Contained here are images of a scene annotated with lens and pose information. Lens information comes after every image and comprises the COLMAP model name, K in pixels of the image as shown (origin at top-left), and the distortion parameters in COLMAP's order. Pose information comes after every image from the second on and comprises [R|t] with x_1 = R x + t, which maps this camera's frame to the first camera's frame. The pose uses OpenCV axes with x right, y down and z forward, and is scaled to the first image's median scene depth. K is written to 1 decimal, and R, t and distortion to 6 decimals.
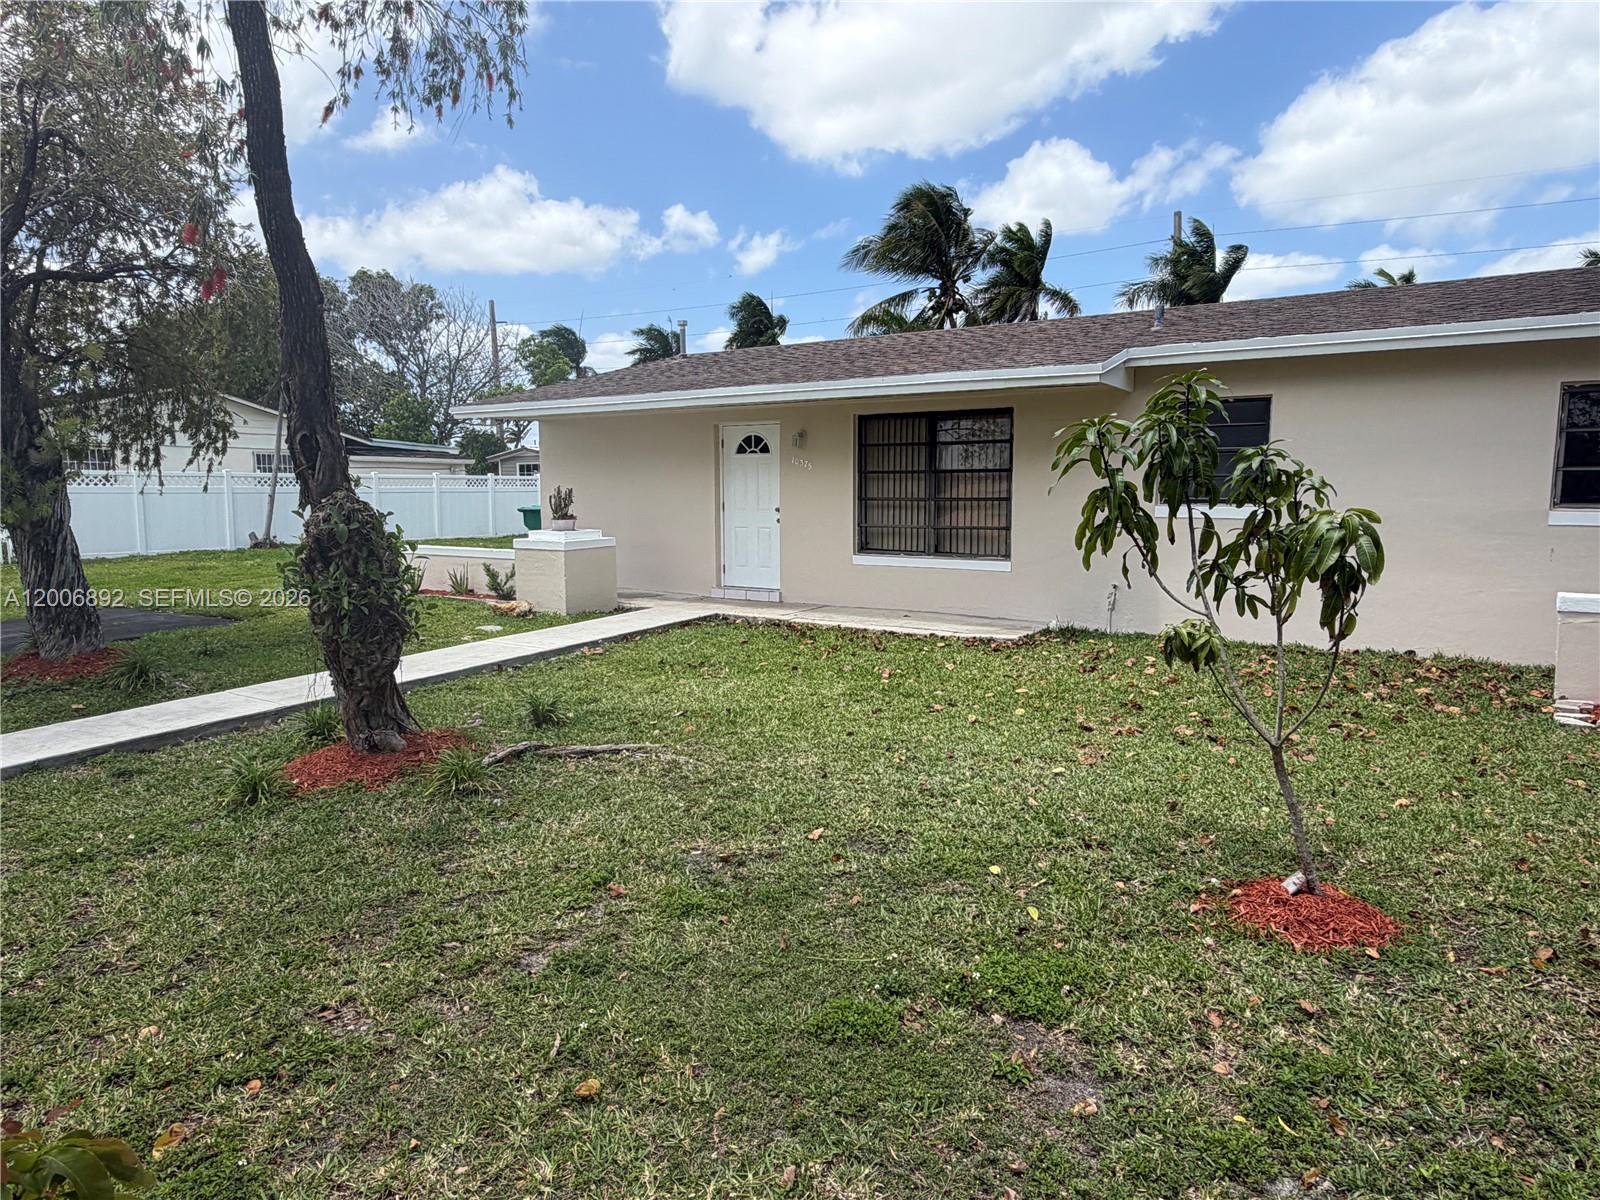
lens RADIAL K [[996.4, 0, 786.0], [0, 996.4, 592.3], [0, 0, 1]] dist [-0.016292, -0.005636]
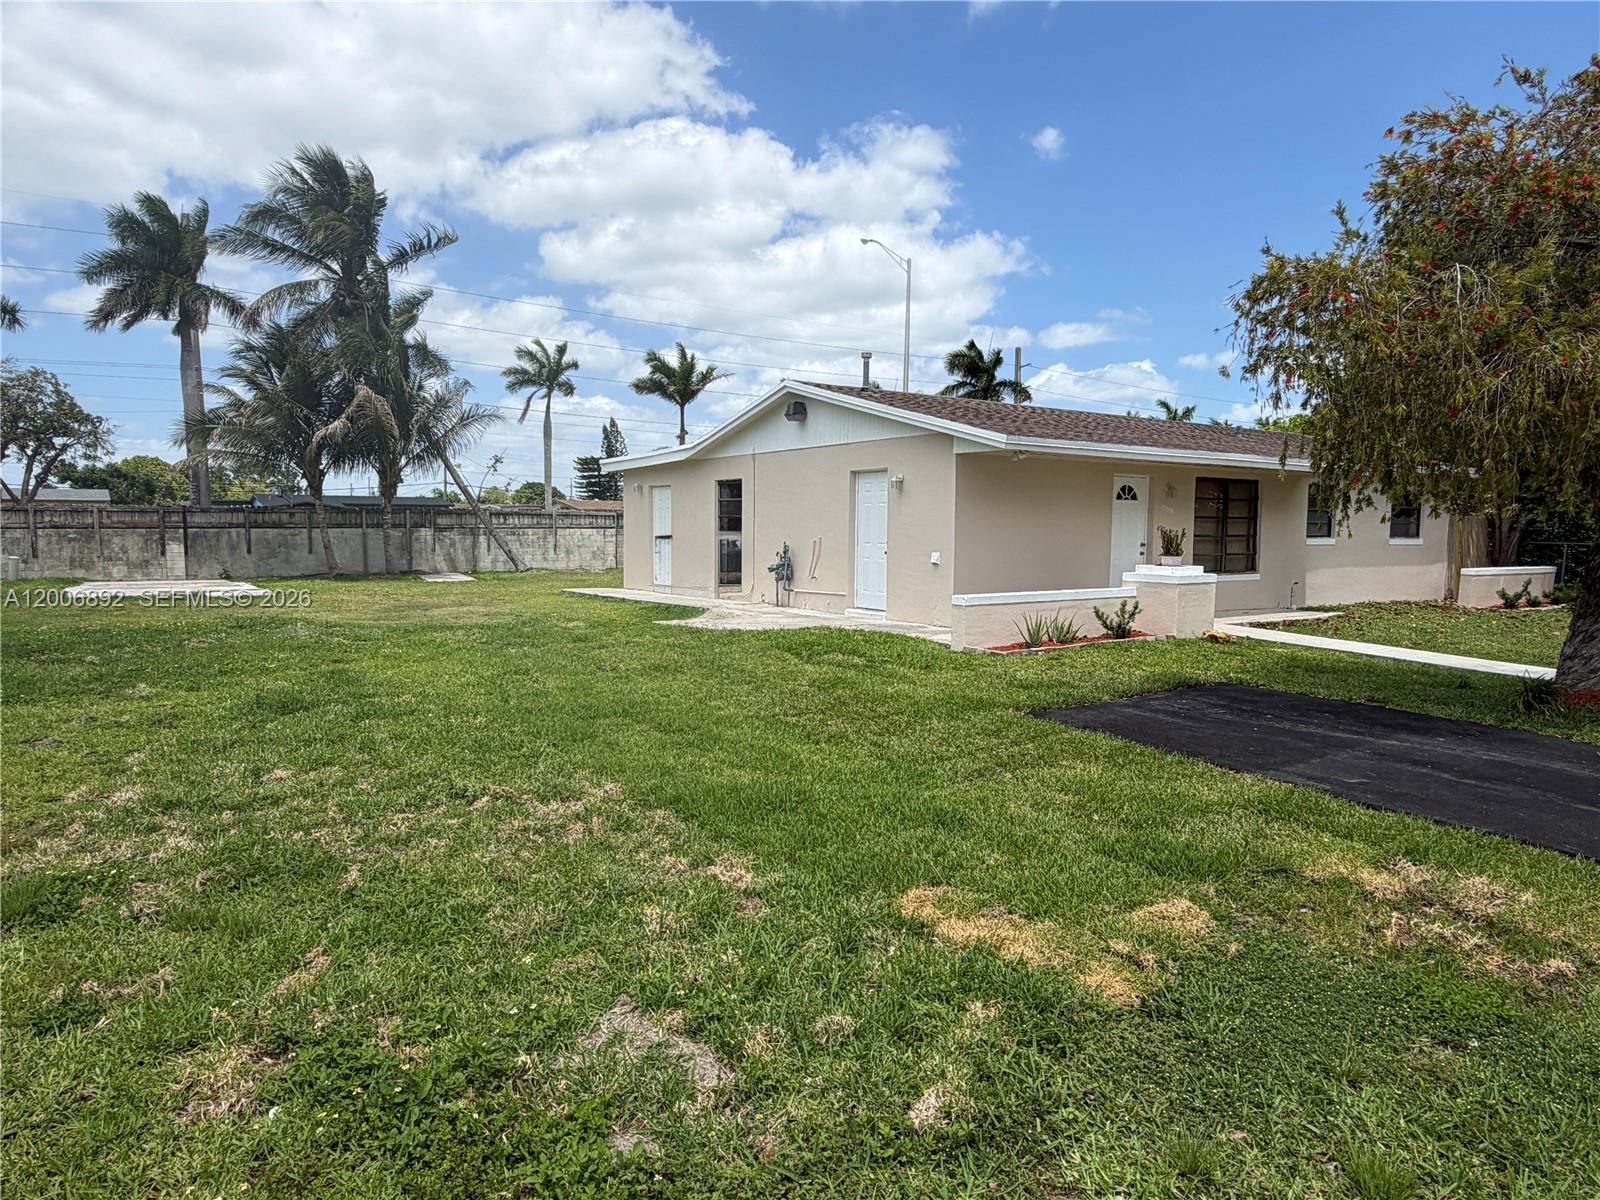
lens RADIAL K [[996.4, 0, 771.4], [0, 996.4, 596.8], [0, 0, 1]] dist [-0.016292, -0.005636]
pose [[0.374307, -0.062369, 0.925205, -1.342806], [0.090139, 0.995458, 0.030638, -0.097036], [-0.922914, 0.071929, 0.378228, 0.946889]]
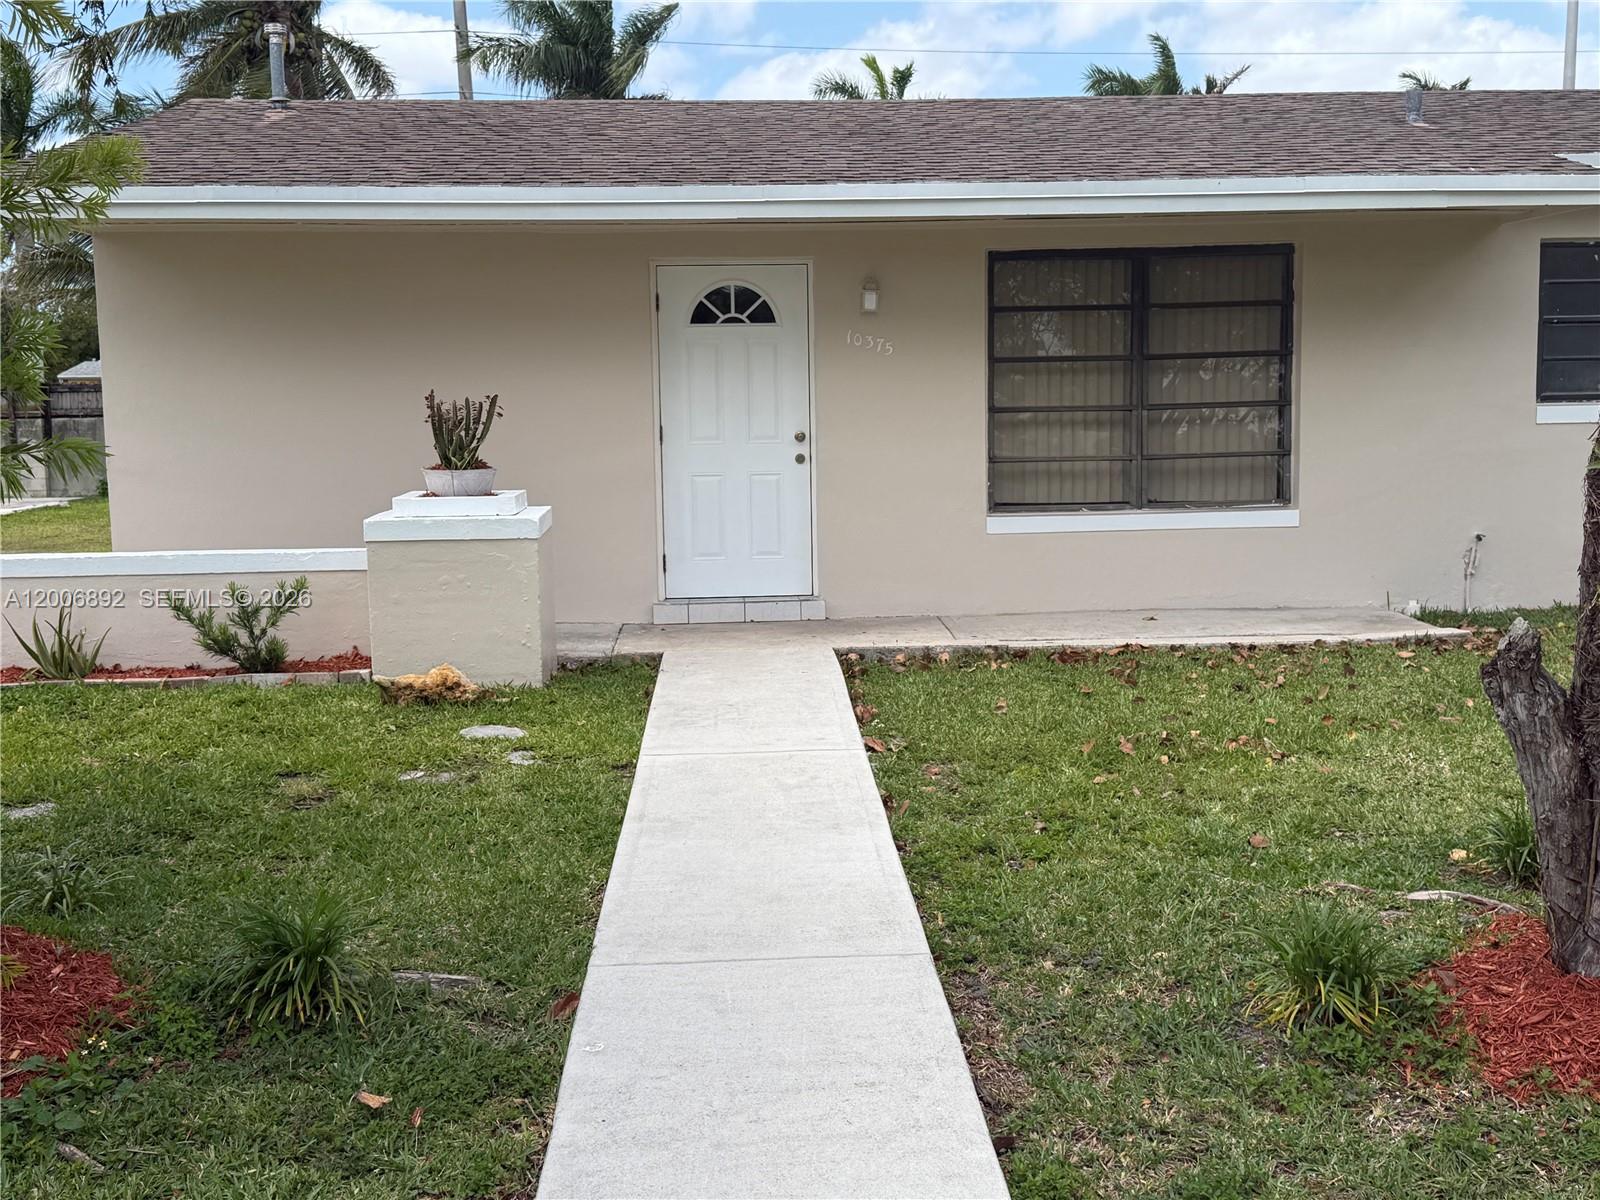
lens RADIAL K [[1750.1, 0, 803.7], [0, 1750.1, 600.3], [0, 0, 1]] dist [0.118828, 0.000000]
pose [[0.780880, -0.082758, 0.619175, -0.550993], [0.081898, 0.996193, 0.029864, -0.026803], [-0.619289, 0.027389, 0.784685, 0.303709]]
